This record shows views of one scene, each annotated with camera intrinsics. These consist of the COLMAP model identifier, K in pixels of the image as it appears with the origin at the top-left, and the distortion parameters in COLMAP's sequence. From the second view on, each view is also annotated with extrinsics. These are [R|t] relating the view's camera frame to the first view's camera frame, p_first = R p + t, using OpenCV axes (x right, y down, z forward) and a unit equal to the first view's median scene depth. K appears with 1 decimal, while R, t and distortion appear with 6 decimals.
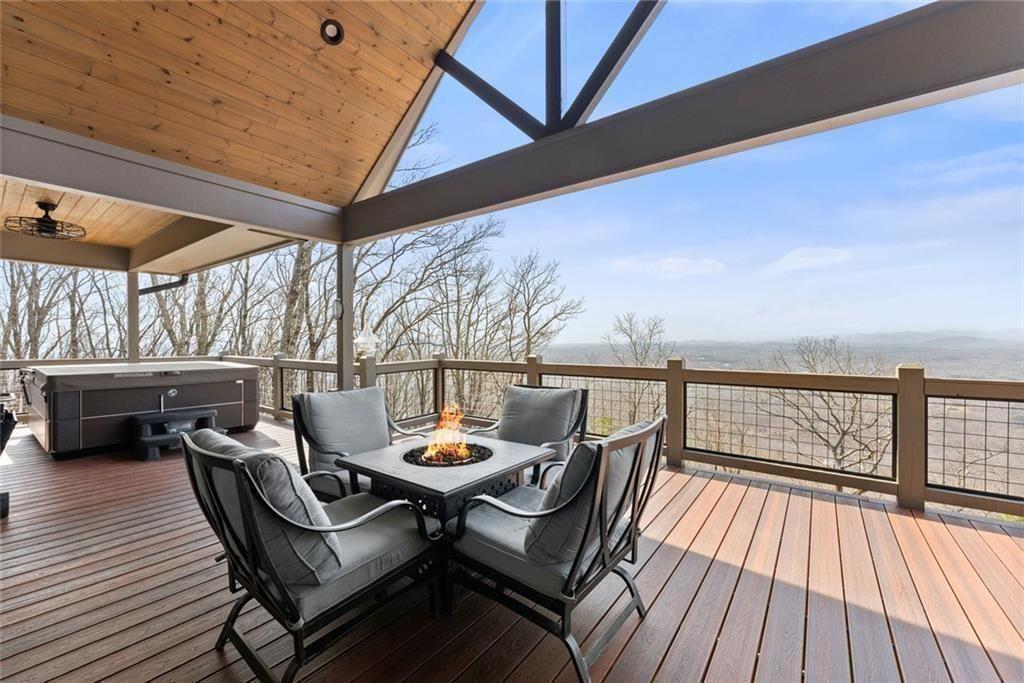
lens RADIAL K [[408.2, 0, 512.0], [0, 408.2, 341.5], [0, 0, 1]] dist [0.000331, 0.000078]
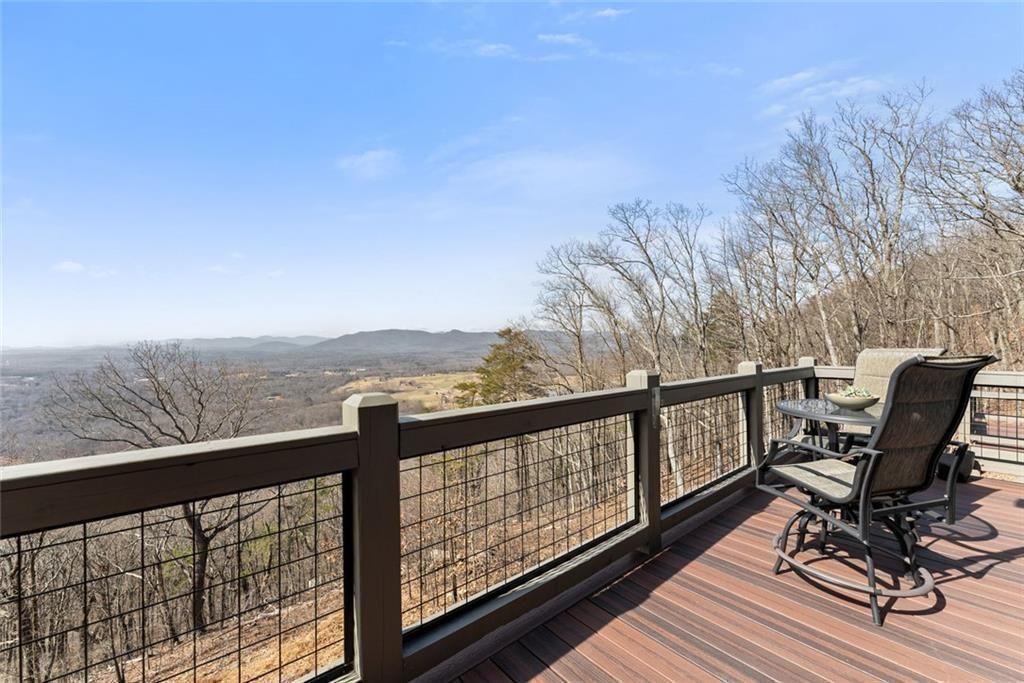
lens RADIAL K [[408.2, 0, 512.0], [0, 408.2, 341.5], [0, 0, 1]] dist [0.000331, 0.000078]
pose [[0.213429, 0.006916, 0.976934, 0.543798], [0.004410, 0.999958, -0.008043, -0.001520], [-0.976949, 0.006025, 0.213390, 0.731107]]
